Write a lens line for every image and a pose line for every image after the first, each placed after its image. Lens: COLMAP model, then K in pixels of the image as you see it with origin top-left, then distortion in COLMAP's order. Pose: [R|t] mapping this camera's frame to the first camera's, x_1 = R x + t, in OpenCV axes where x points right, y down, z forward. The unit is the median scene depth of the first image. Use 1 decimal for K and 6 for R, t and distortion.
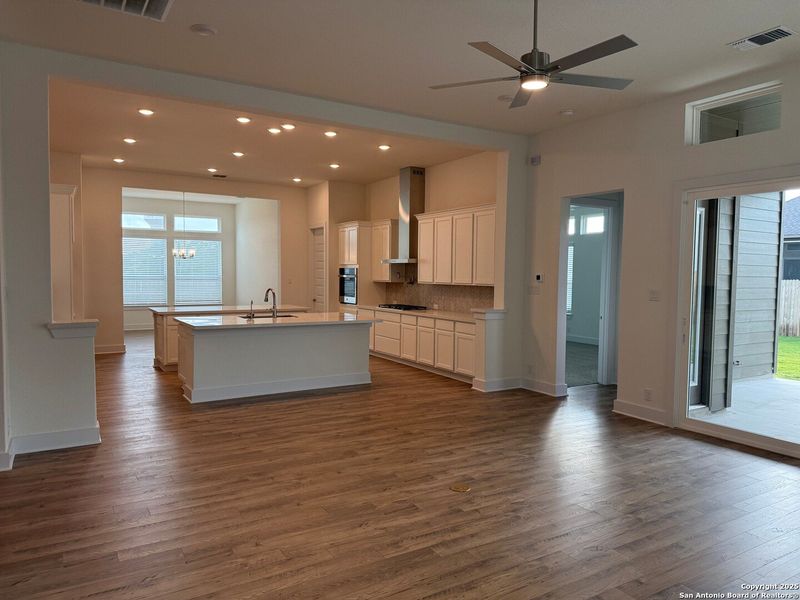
lens RADIAL K [[565.9, 0, 402.8], [0, 565.9, 296.0], [0, 0, 1]] dist [0.036152, -0.043246]
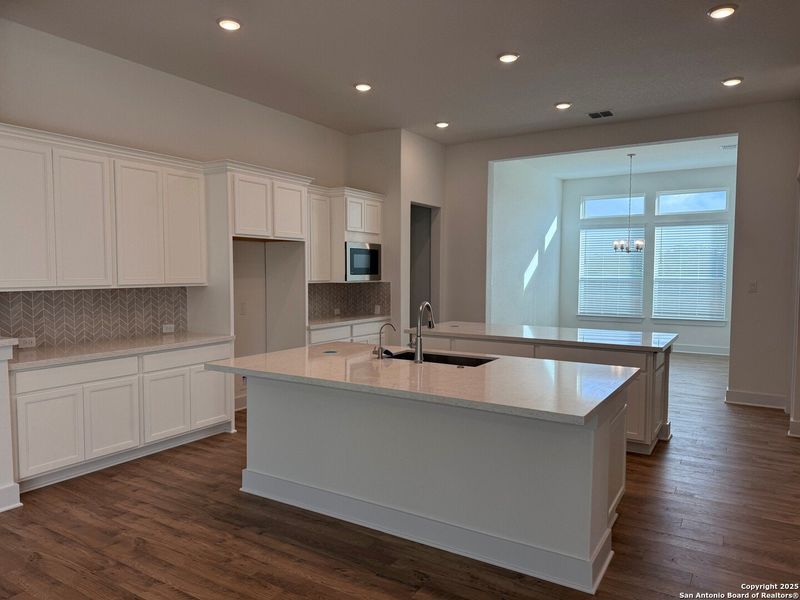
lens RADIAL K [[565.9, 0, 398.4], [0, 565.9, 303.4], [0, 0, 1]] dist [0.036152, -0.043246]
pose [[0.442405, 0.040392, -0.895905, 0.163315], [-0.033071, 0.999041, 0.028711, -0.021927], [0.896205, 0.016926, 0.443316, 0.636393]]
